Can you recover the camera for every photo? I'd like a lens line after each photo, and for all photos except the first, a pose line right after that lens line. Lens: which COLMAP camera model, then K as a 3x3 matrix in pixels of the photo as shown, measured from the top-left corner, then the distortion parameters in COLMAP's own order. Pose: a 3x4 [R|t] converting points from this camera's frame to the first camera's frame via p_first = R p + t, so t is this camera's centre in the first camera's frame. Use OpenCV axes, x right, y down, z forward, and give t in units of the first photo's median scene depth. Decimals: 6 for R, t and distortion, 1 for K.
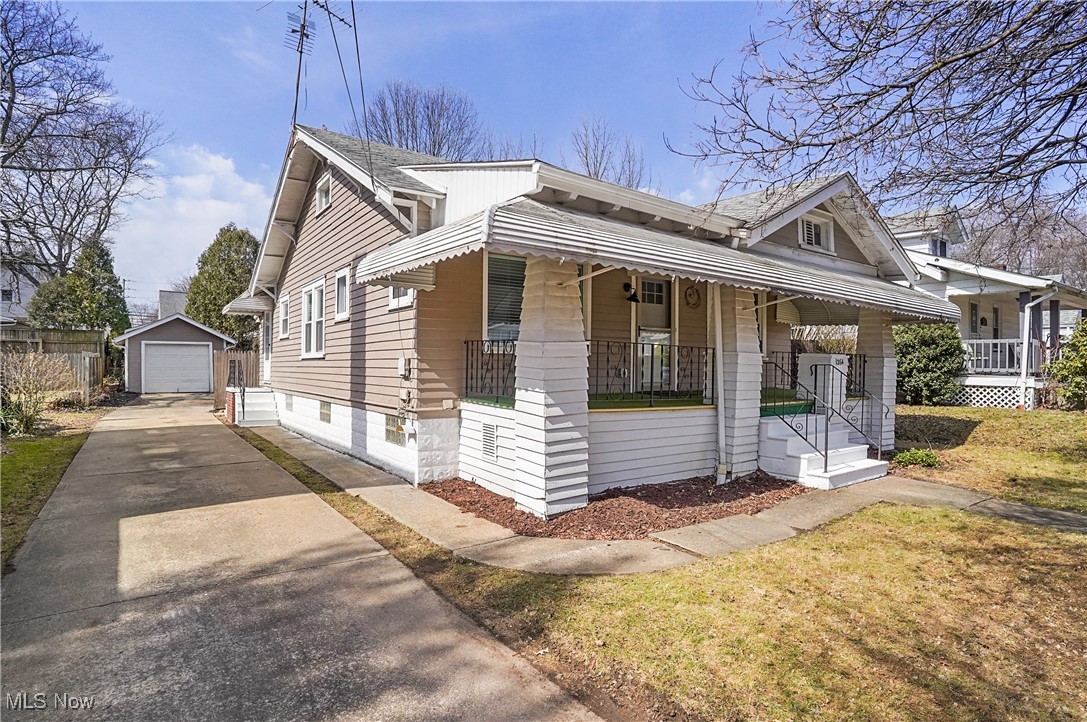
lens RADIAL K [[573.5, 0, 545.7], [0, 573.5, 365.7], [0, 0, 1]] dist [-0.076779, 0.048197]
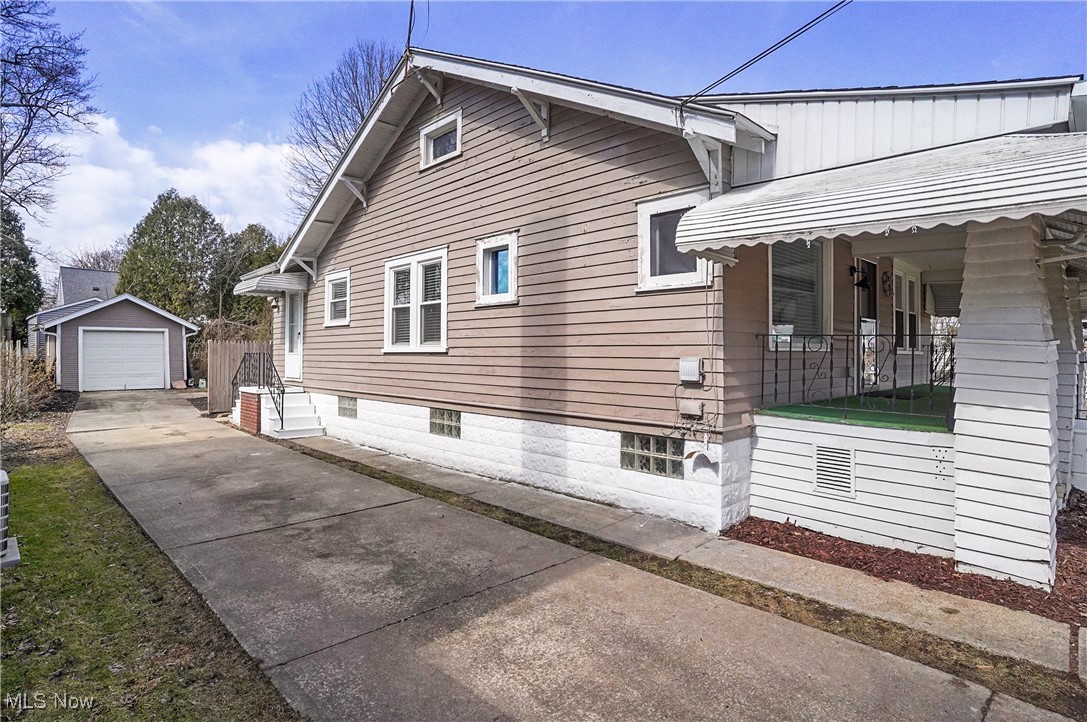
lens RADIAL K [[573.5, 0, 545.7], [0, 573.5, 365.7], [0, 0, 1]] dist [-0.076779, 0.048197]
pose [[0.988230, -0.007833, 0.152778, -0.530453], [0.003664, 0.999614, 0.027550, -0.023772], [-0.152935, -0.026666, 0.987876, 0.307063]]
